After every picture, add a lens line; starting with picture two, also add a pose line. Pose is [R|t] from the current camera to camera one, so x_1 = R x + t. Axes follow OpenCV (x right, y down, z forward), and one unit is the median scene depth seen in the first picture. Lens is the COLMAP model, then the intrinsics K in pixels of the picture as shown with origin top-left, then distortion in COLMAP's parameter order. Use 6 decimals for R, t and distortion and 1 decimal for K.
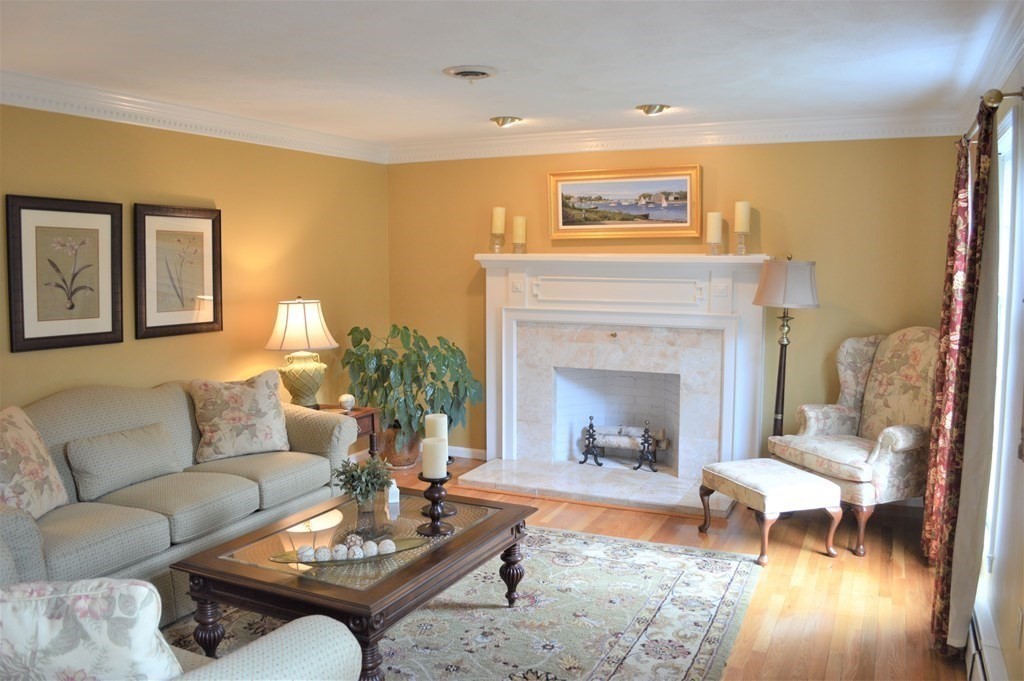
lens RADIAL K [[823.1, 0, 512.0], [0, 823.1, 340.5], [0, 0, 1]] dist [-0.078653, 0.010223]
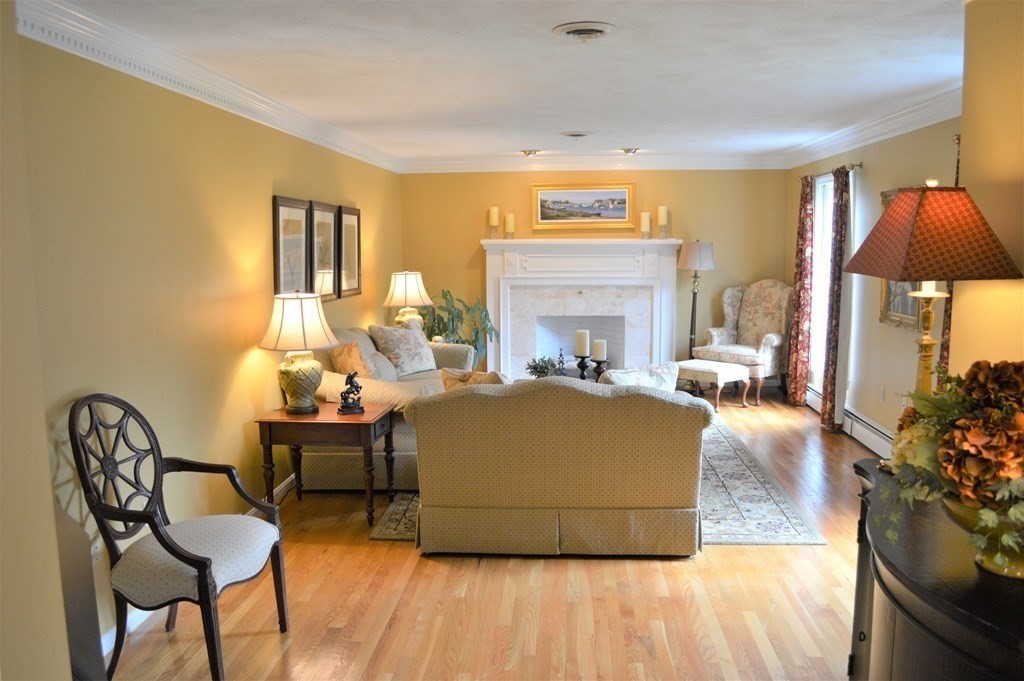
lens RADIAL K [[823.1, 0, 512.0], [0, 823.1, 340.5], [0, 0, 1]] dist [-0.078653, 0.010223]
pose [[0.934252, -0.049856, 0.353112, -0.560424], [0.043488, 0.998717, 0.025951, 0.038931], [-0.353953, -0.008888, 0.935221, -0.396015]]
